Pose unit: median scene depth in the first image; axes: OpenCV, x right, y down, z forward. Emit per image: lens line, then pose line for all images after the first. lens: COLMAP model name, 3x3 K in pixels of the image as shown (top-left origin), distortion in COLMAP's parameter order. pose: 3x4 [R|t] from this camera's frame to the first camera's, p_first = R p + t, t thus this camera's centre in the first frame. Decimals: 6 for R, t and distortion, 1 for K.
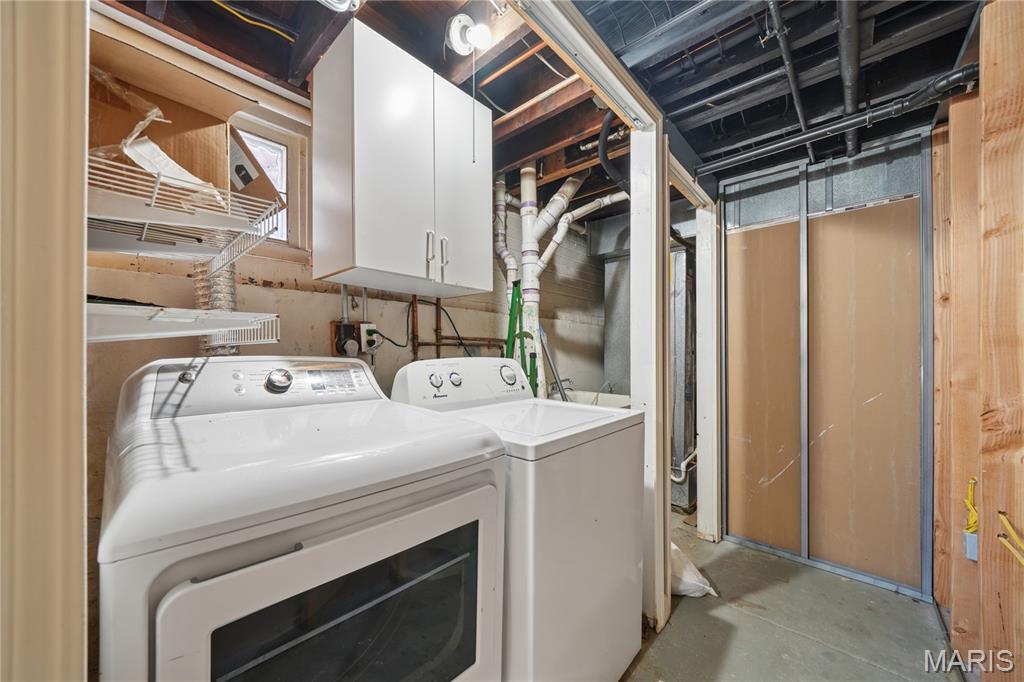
lens RADIAL K [[377.6, 0, 505.5], [0, 377.6, 348.4], [0, 0, 1]] dist [-0.001979, -0.000181]
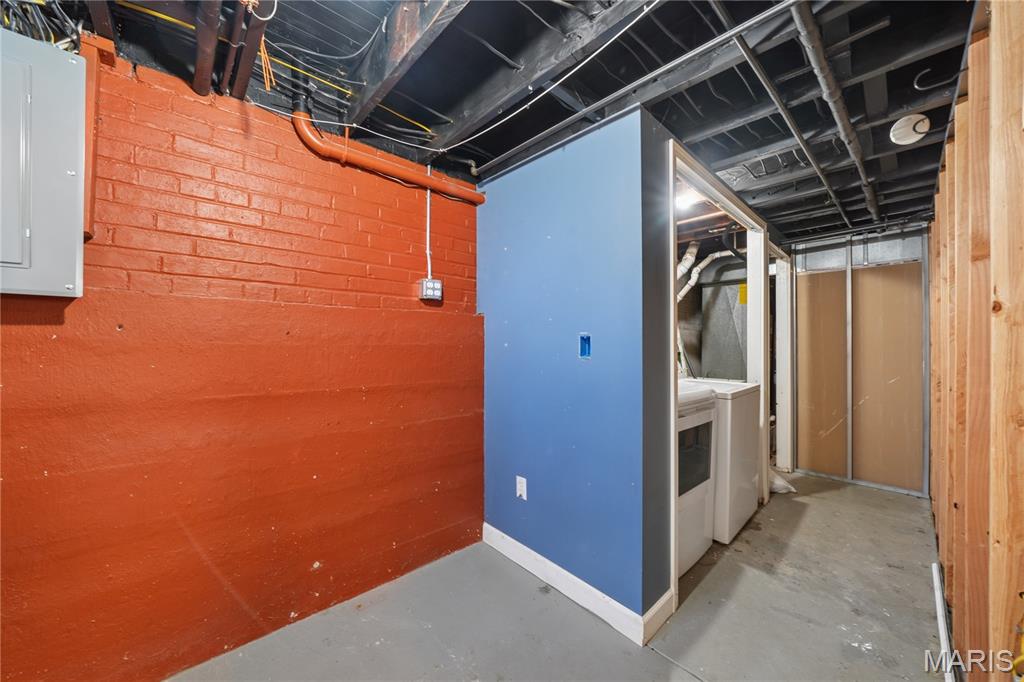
lens RADIAL K [[364.4, 0, 517.7], [0, 364.4, 340.8], [0, 0, 1]] dist [-0.002184, 0.000540]
pose [[0.997165, -0.001077, -0.075233, -0.532652], [0.001195, 0.999998, 0.001533, -0.042973], [0.075232, -0.001618, 0.997165, -0.694178]]
